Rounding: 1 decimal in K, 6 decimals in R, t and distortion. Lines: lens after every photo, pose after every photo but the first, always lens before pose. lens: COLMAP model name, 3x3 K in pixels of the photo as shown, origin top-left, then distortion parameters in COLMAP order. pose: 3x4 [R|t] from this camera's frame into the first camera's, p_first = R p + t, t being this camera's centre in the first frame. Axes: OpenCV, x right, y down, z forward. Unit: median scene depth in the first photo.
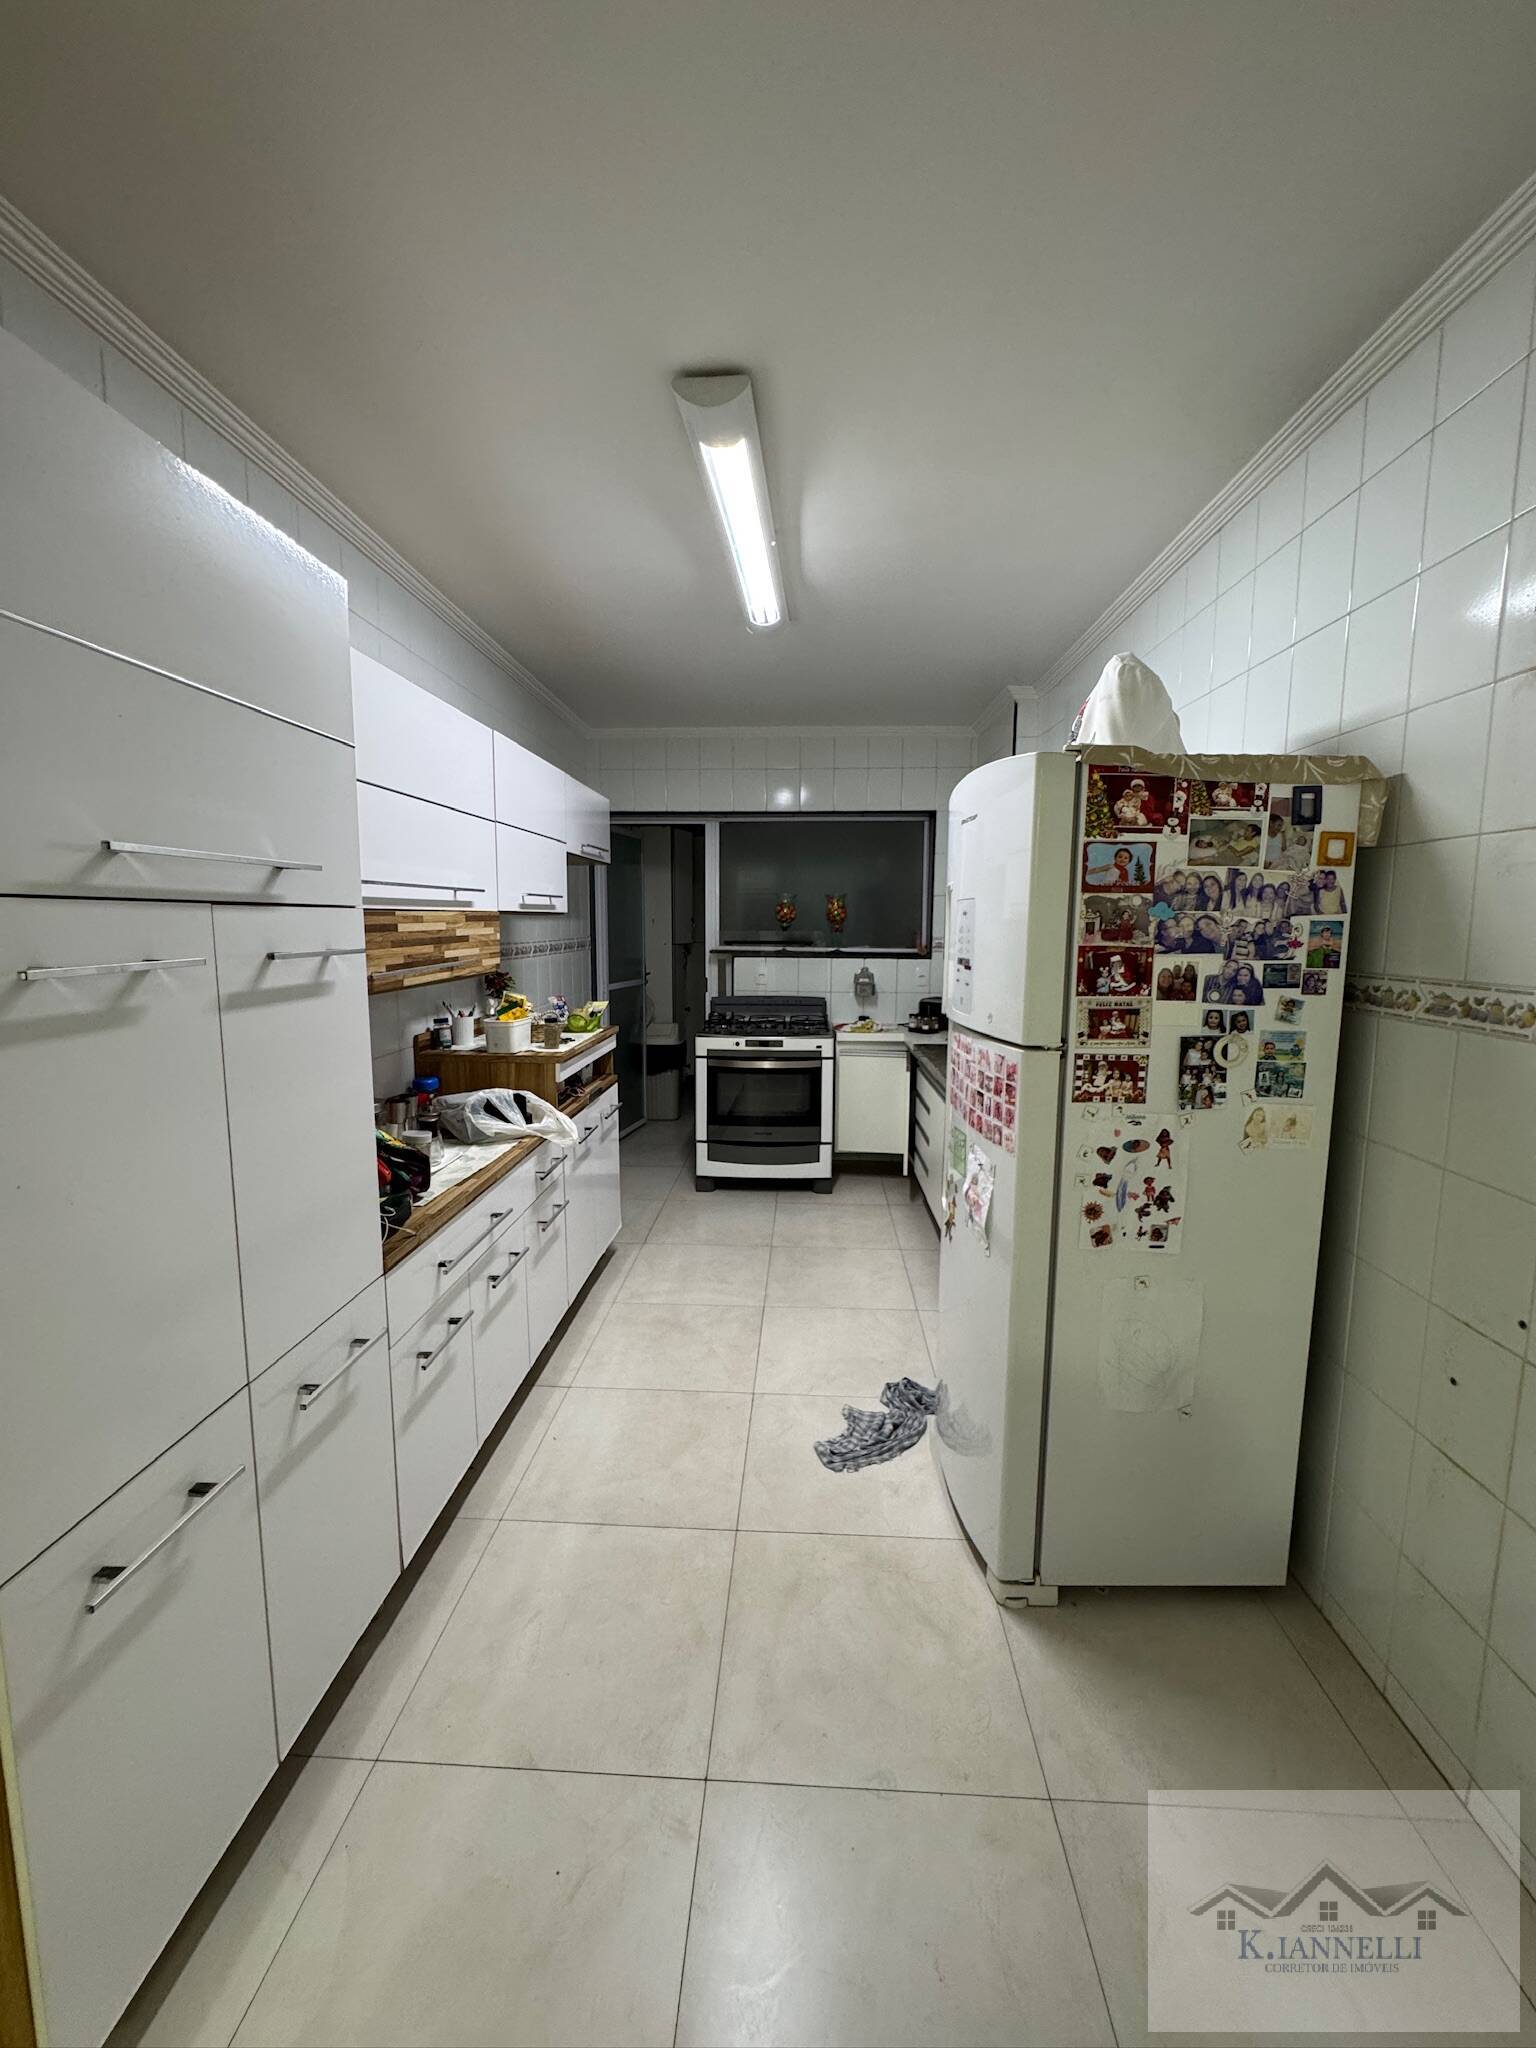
lens RADIAL K [[818.6, 0, 768.0], [0, 818.6, 1024.0], [0, 0, 1]] dist [-0.001880, 0.000104]
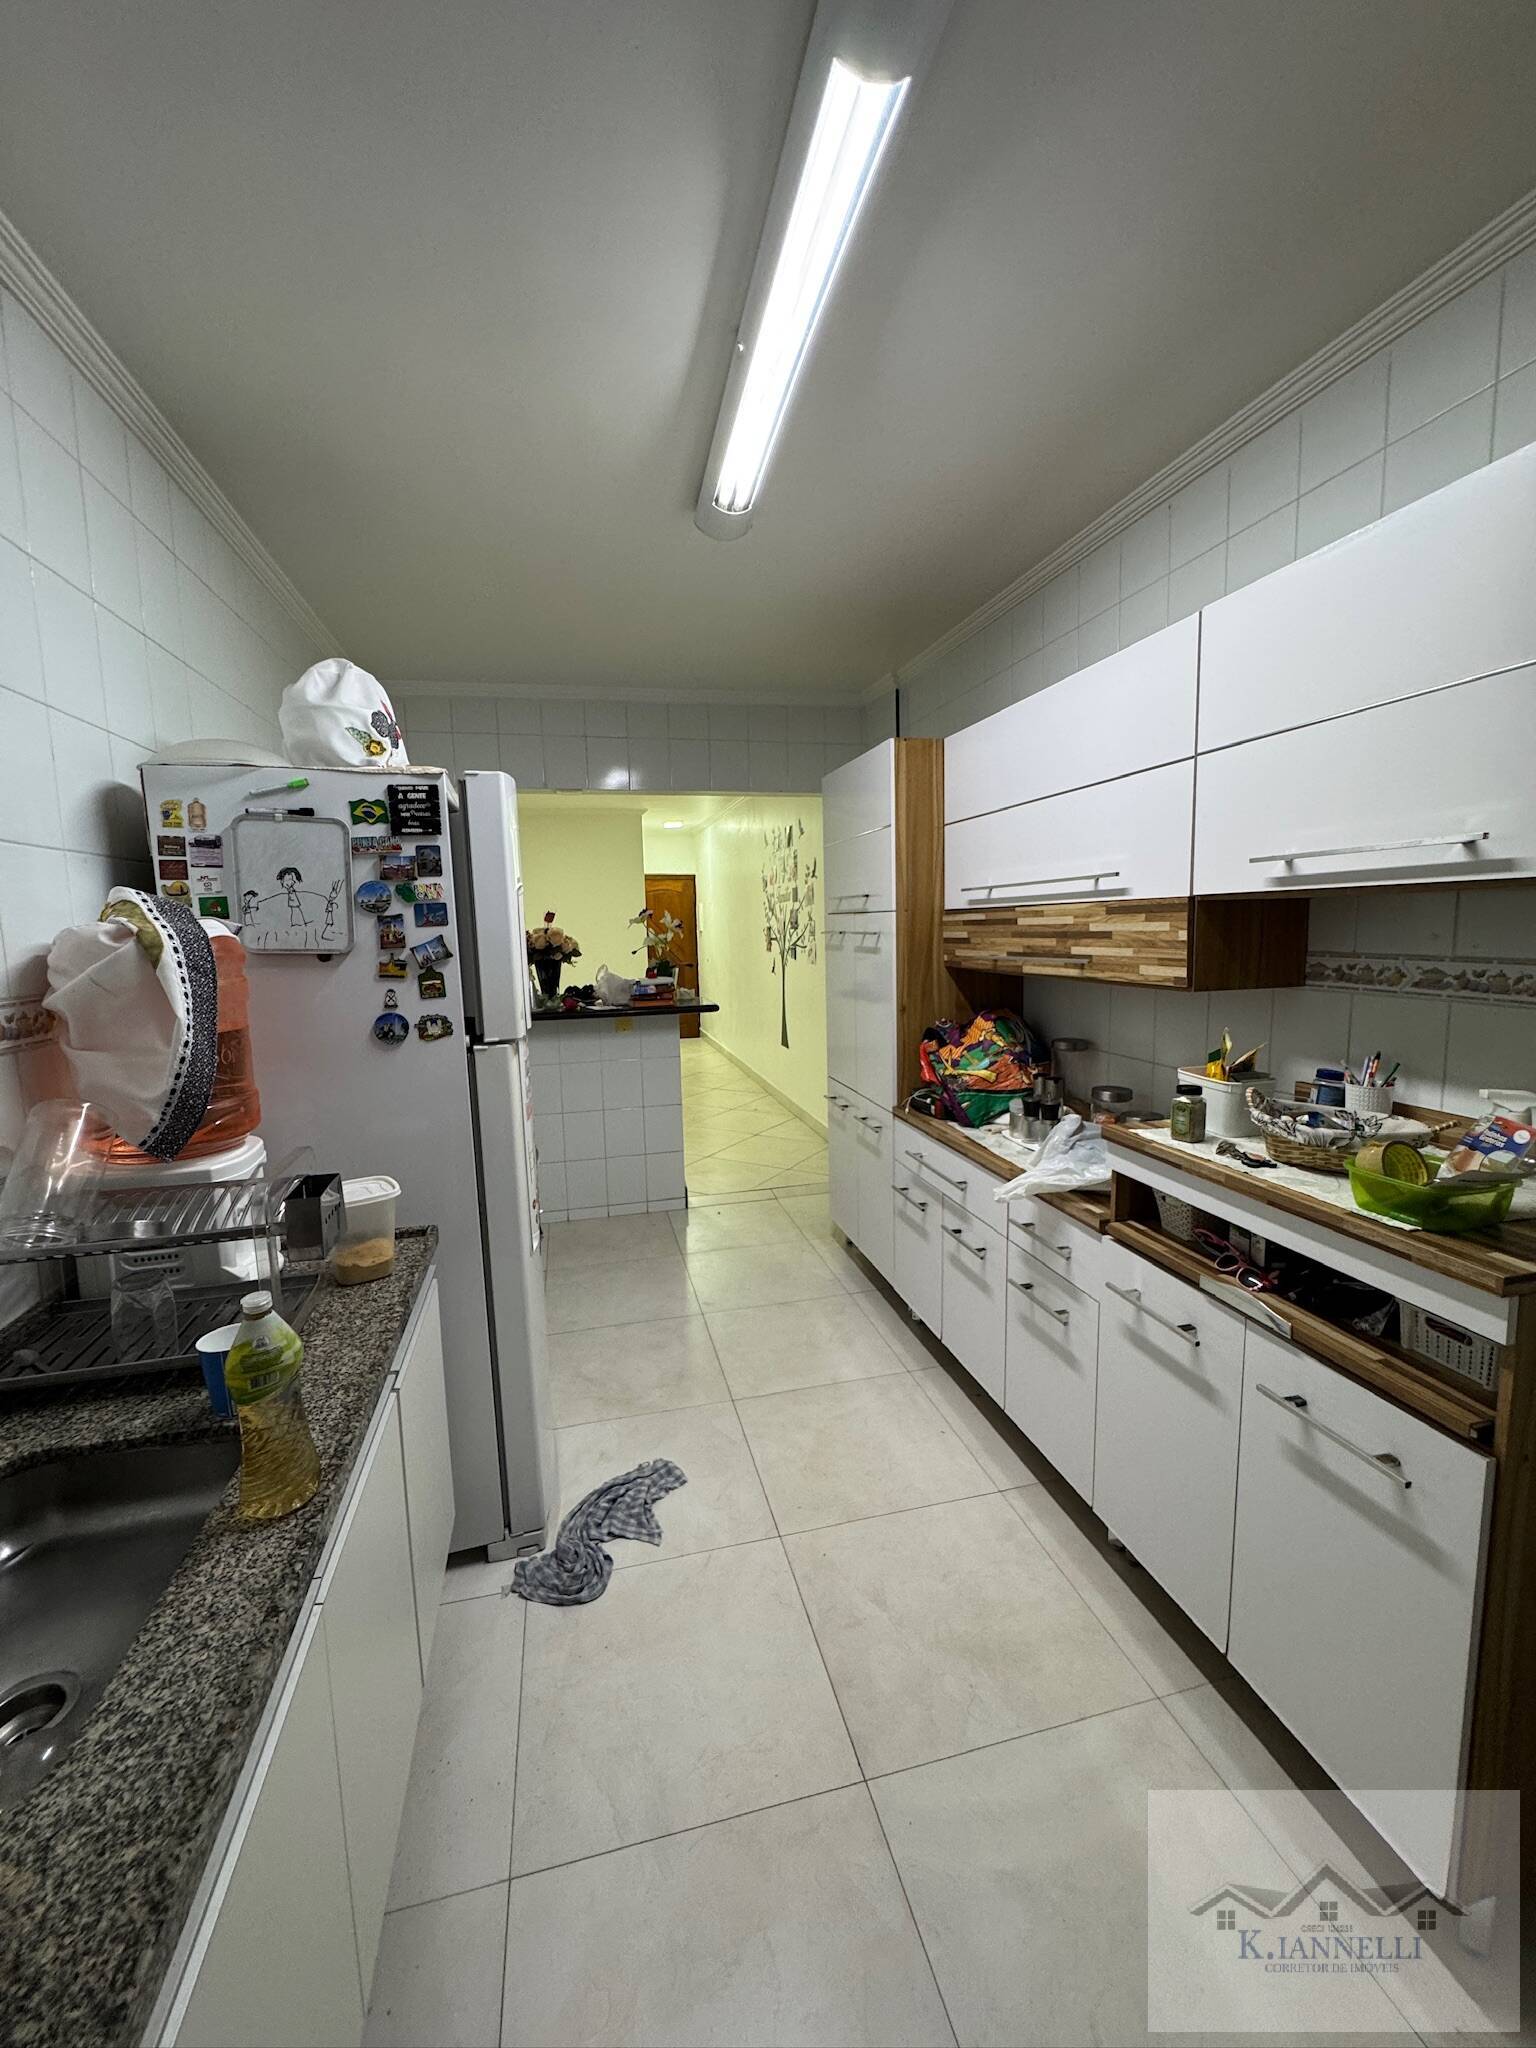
lens RADIAL K [[818.6, 0, 768.0], [0, 818.6, 1024.0], [0, 0, 1]] dist [-0.001880, 0.000104]
pose [[-0.958216, 0.051642, -0.281346, 0.203301], [-0.018195, 0.970573, 0.240119, -0.218703], [0.285467, 0.235205, -0.929079, 1.767986]]
